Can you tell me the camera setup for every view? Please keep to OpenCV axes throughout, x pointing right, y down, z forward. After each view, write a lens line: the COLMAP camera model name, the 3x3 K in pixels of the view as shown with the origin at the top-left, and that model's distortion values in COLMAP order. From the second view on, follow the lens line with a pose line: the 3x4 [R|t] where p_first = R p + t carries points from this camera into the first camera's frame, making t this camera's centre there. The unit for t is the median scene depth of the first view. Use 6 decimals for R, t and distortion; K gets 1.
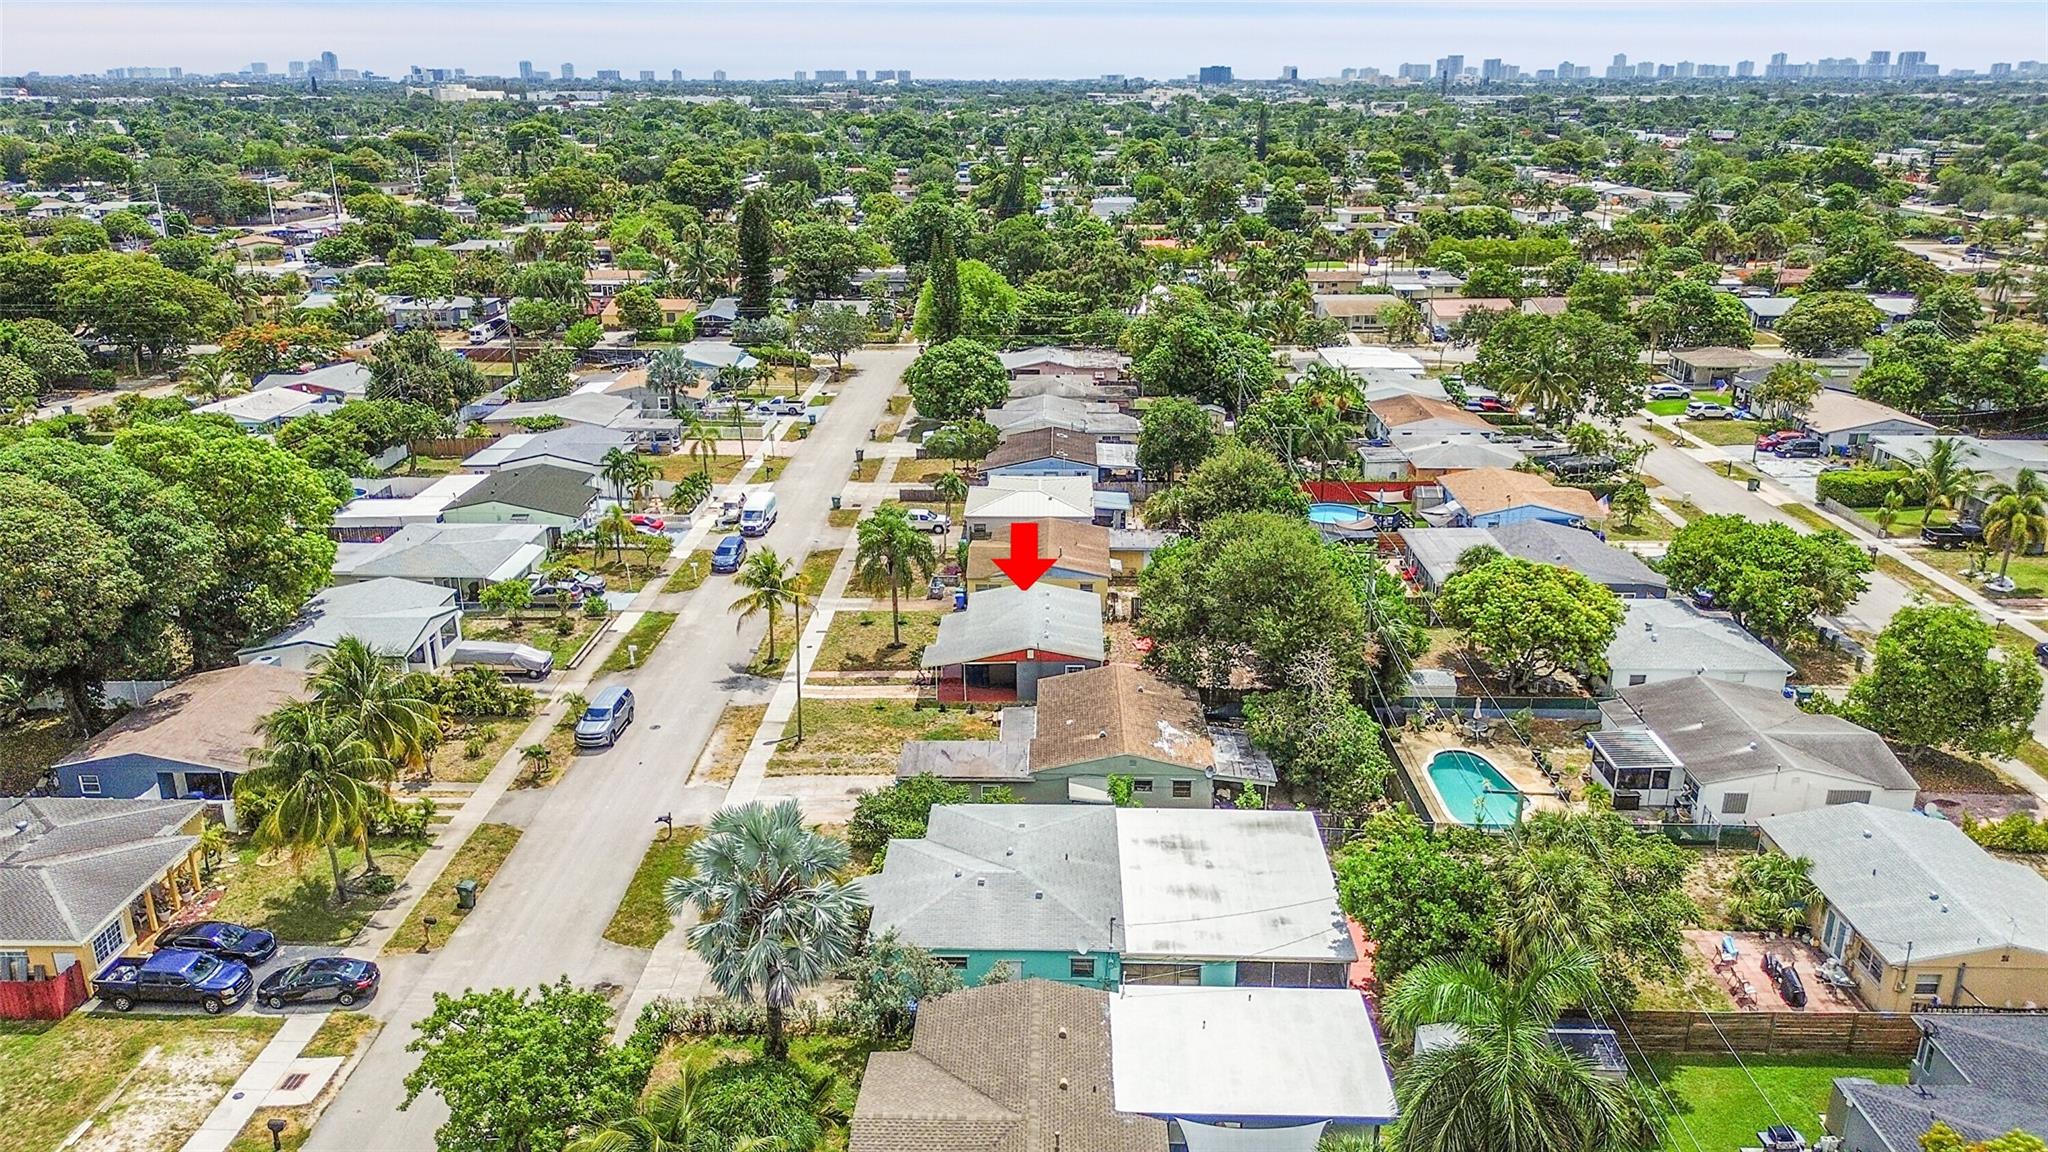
lens RADIAL K [[1474.2, 0, 1024.0], [0, 1474.2, 576.0], [0, 0, 1]] dist [0.071831, -0.077617]
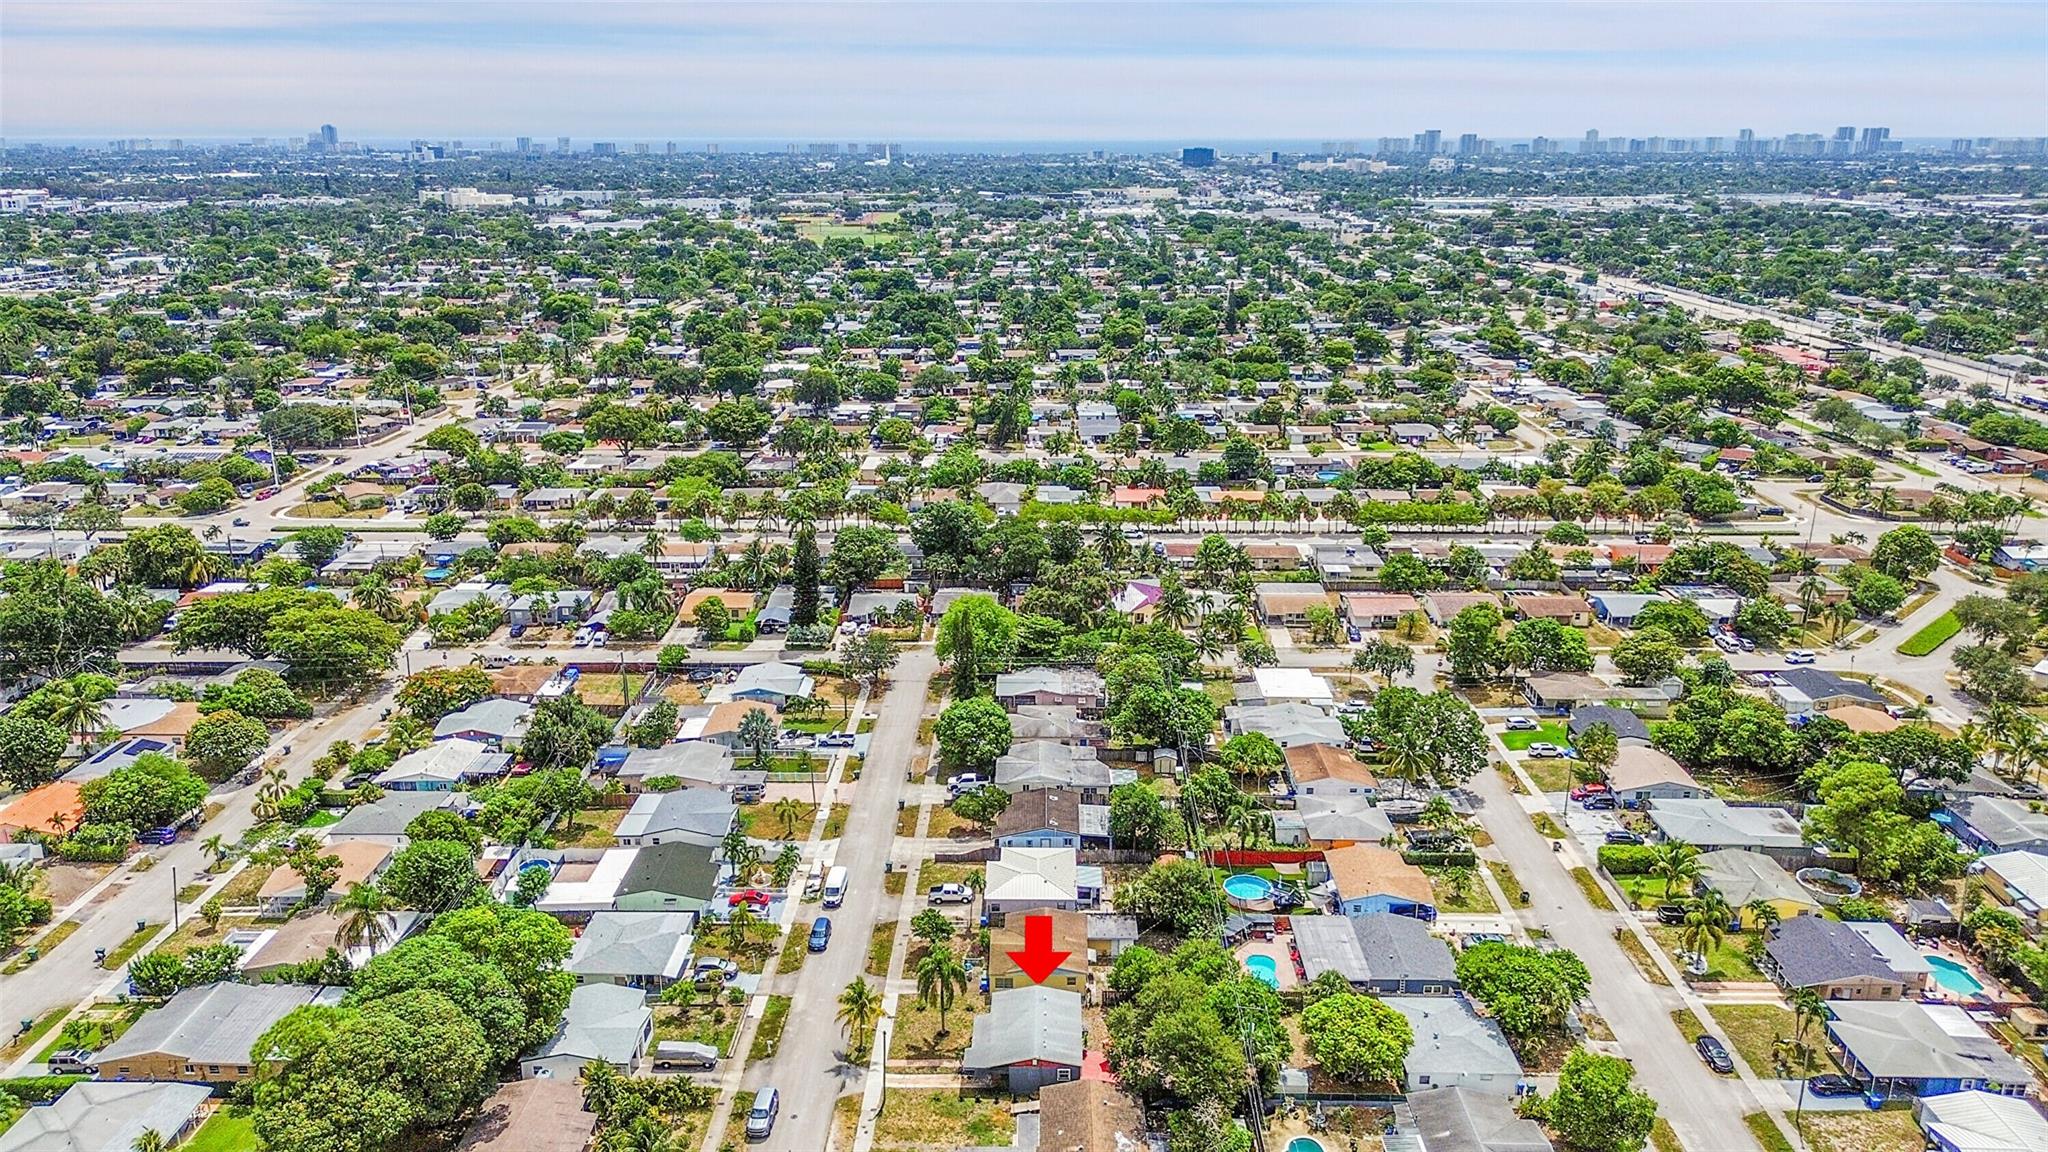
lens RADIAL K [[1474.2, 0, 1024.0], [0, 1474.2, 576.0], [0, 0, 1]] dist [0.071831, -0.077617]
pose [[0.999966, -0.001137, 0.008228, -0.012766], [0.001423, 0.999391, -0.034858, -0.272289], [-0.008183, 0.034868, 0.999358, -0.386857]]
